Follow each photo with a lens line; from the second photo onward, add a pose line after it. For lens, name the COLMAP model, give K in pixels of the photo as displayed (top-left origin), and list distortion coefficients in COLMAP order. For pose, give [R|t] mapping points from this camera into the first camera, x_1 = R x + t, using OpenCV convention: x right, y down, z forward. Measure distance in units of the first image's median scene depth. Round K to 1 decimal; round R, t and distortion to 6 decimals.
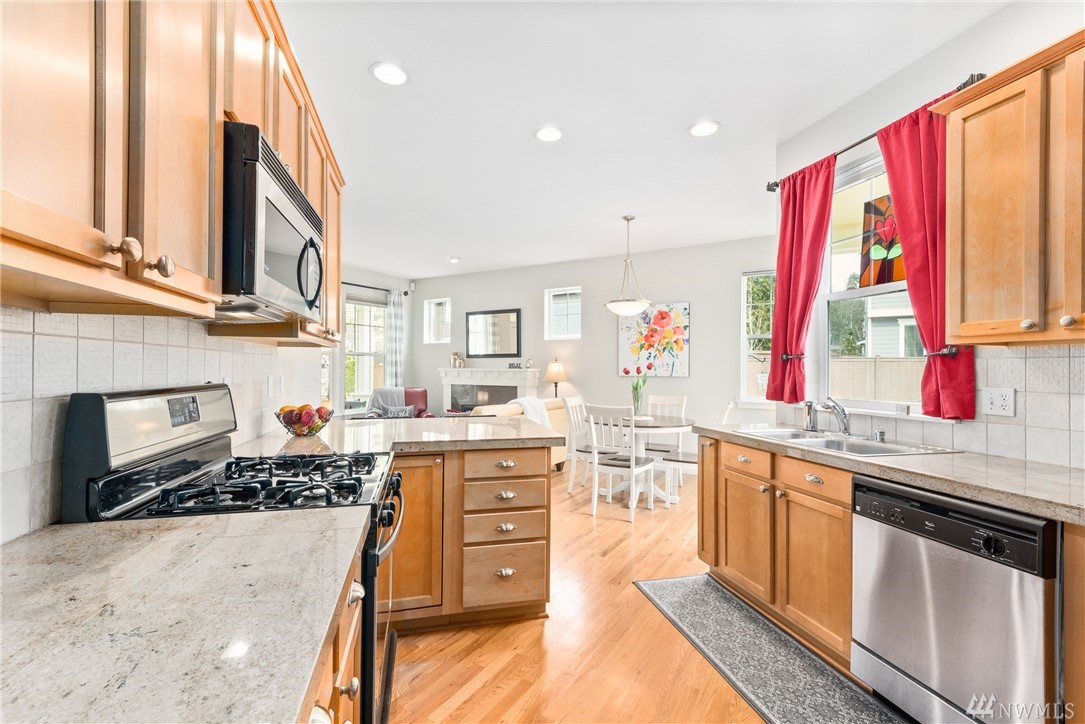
lens RADIAL K [[486.3, 0, 549.2], [0, 486.3, 364.2], [0, 0, 1]] dist [0.016621, -0.007575]
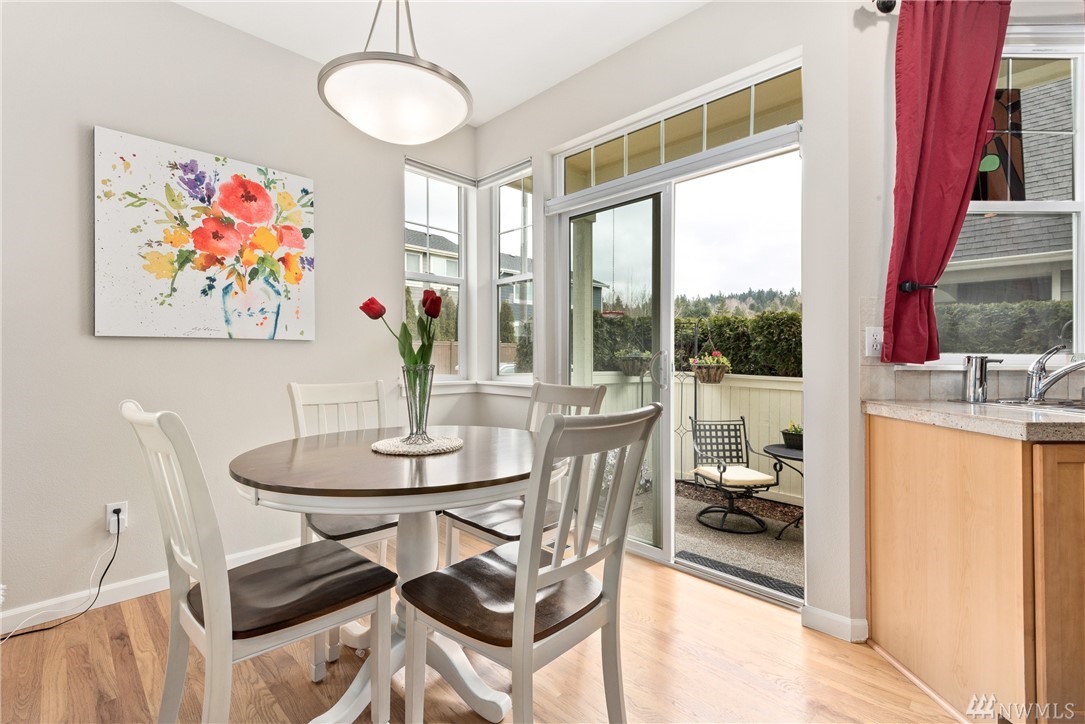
lens RADIAL K [[486.3, 0, 543.0], [0, 486.3, 357.3], [0, 0, 1]] dist [0.016621, -0.007575]
pose [[0.250440, -0.004907, 0.968120, -0.104454], [-0.007372, 0.999949, 0.006975, 0.035477], [-0.968104, -0.008884, 0.250391, 0.648410]]
